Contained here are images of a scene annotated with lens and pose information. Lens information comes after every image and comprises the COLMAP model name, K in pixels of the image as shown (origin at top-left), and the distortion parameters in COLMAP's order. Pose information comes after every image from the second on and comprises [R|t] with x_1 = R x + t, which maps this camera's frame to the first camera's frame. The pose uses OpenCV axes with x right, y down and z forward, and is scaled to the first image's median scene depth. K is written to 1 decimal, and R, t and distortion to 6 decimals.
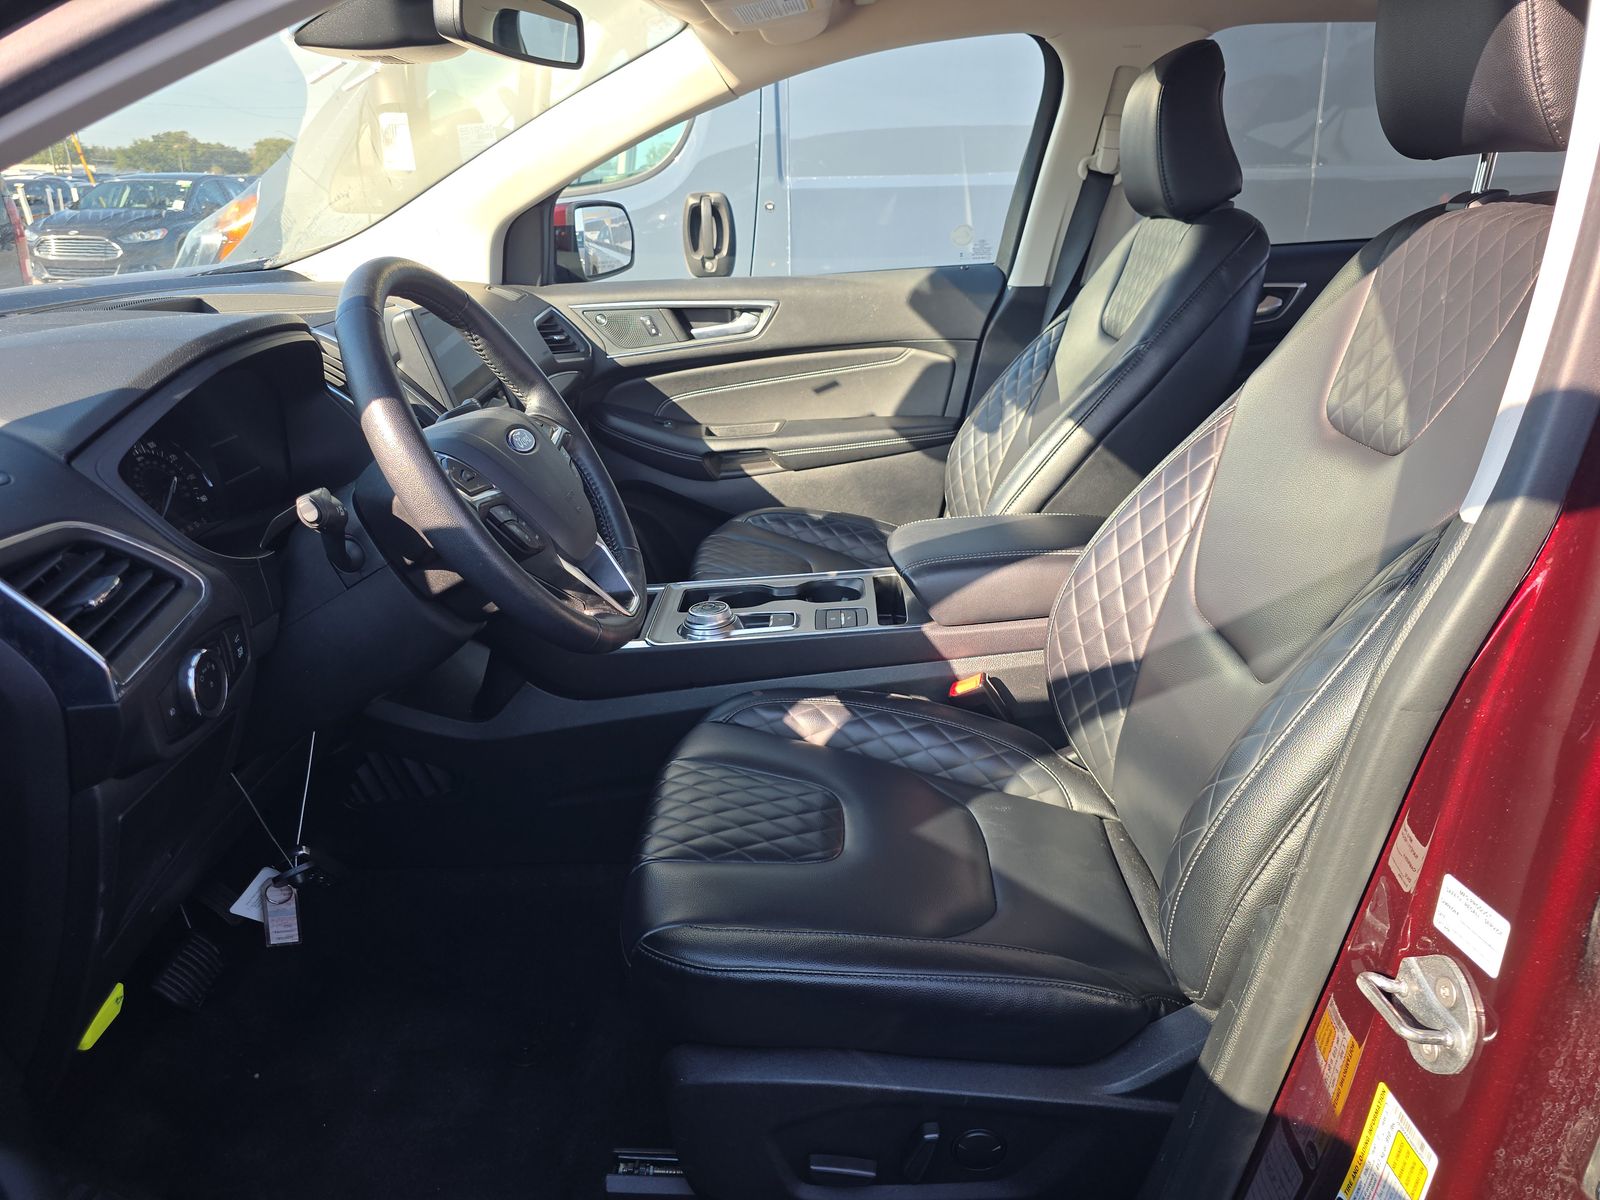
lens RADIAL K [[1080.1, 0, 802.2], [0, 1080.1, 594.4], [0, 0, 1]] dist [0.041224, -0.038365]
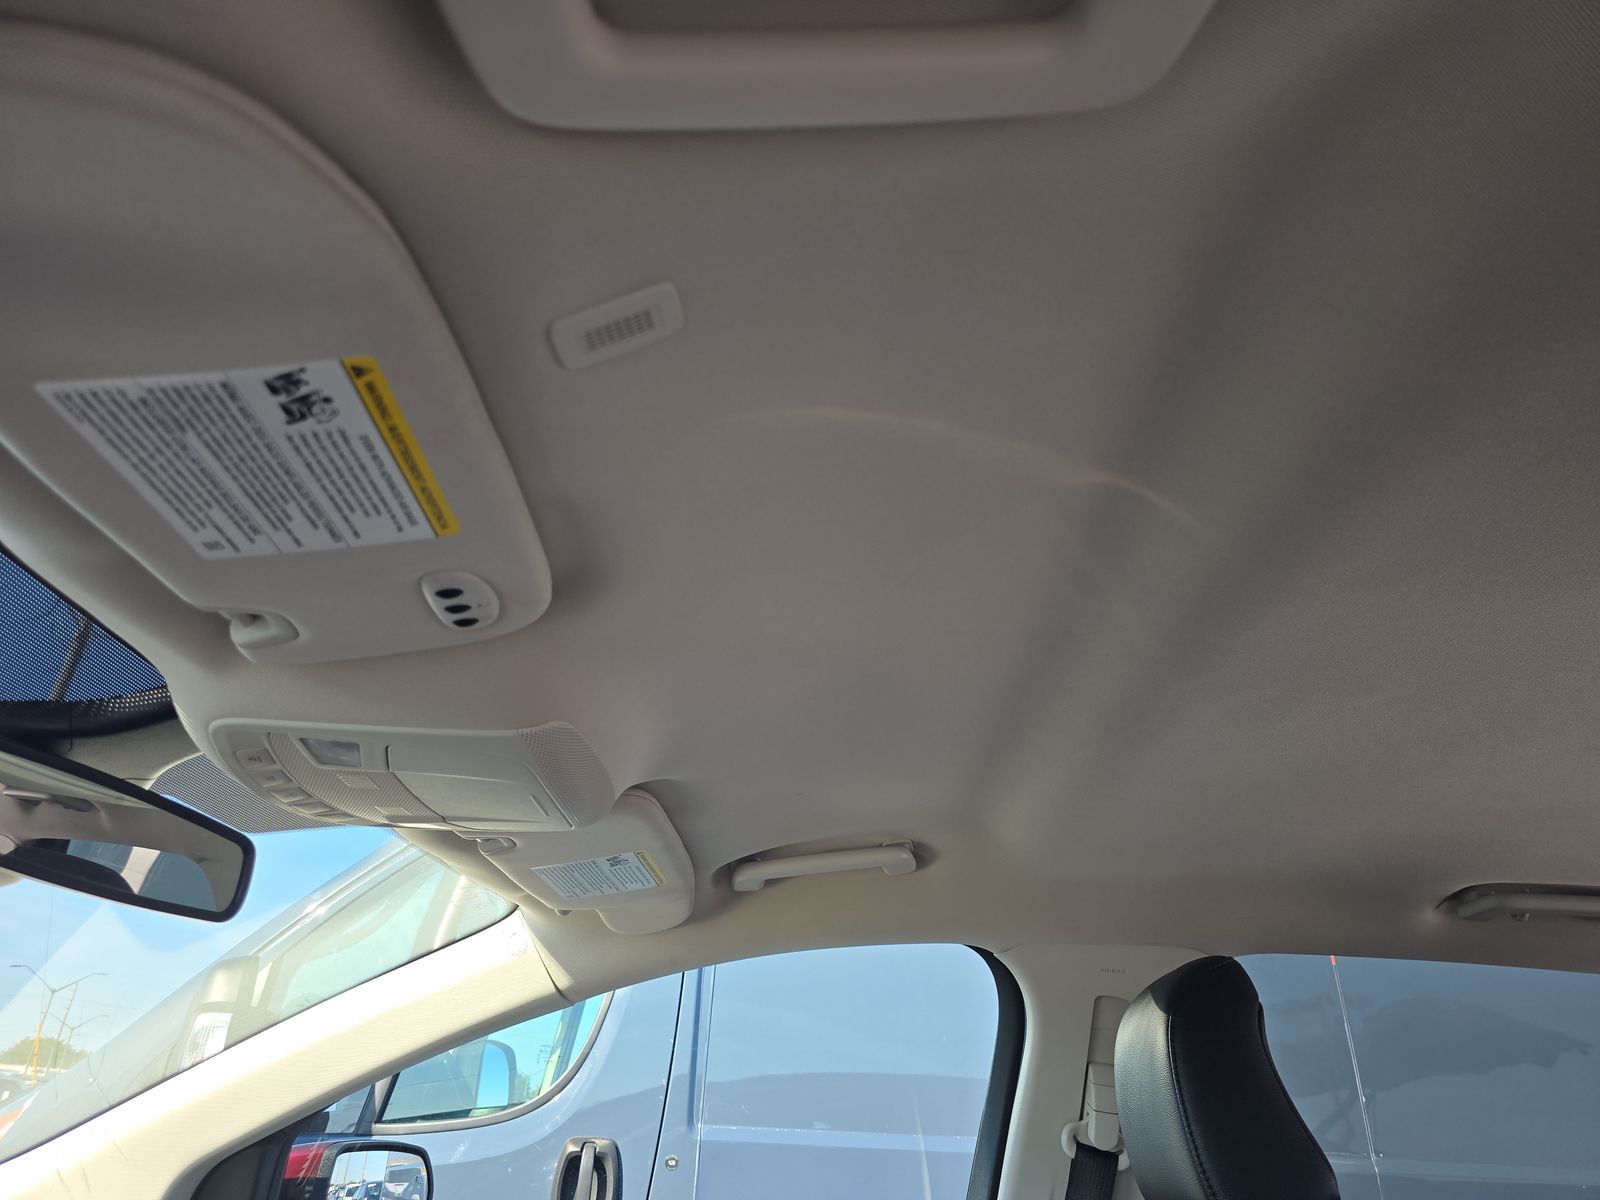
lens RADIAL K [[1080.1, 0, 802.2], [0, 1080.1, 594.4], [0, 0, 1]] dist [0.041224, -0.038365]
pose [[0.998198, 0.057223, -0.018055, 0.088427], [-0.052195, 0.679616, -0.731709, -0.122050], [-0.029600, 0.731333, 0.681378, 0.306643]]
